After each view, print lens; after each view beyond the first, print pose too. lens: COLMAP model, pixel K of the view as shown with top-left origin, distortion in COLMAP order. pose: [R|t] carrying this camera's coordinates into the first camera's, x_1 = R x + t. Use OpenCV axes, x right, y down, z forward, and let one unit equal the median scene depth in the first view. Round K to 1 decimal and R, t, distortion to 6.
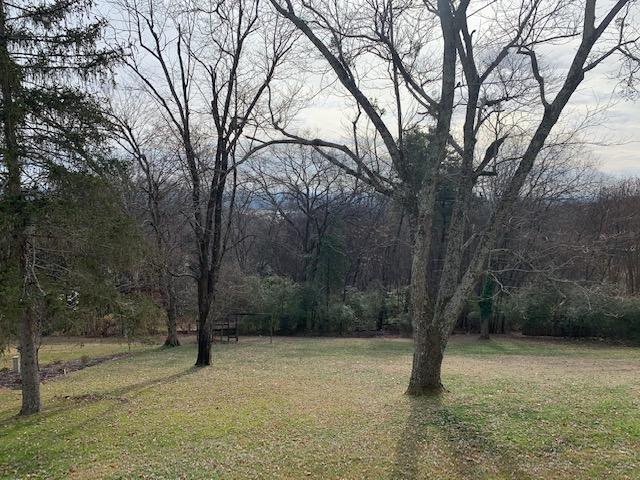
lens RADIAL K [[486.7, 0, 320.0], [0, 486.7, 244.2], [0, 0, 1]] dist [0.012014, -0.001471]
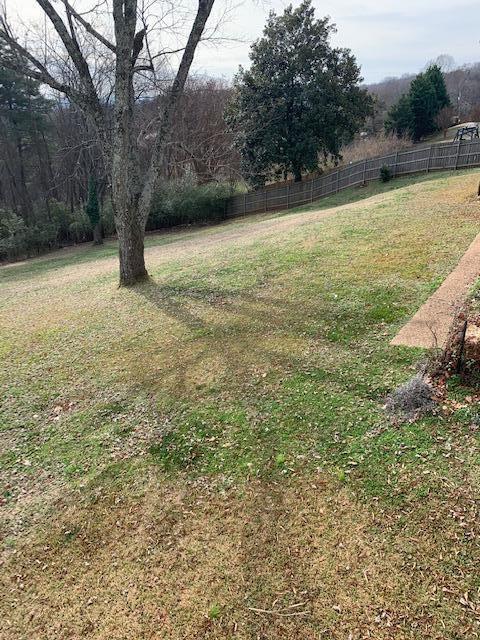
lens RADIAL K [[486.7, 0, 242.8], [0, 486.7, 319.5], [0, 0, 1]] dist [0.012014, -0.001471]
pose [[0.749586, -0.293525, 0.593266, -0.298577], [0.088140, 0.932579, 0.350039, 0.010013], [-0.656013, -0.210094, 0.724919, -0.013062]]
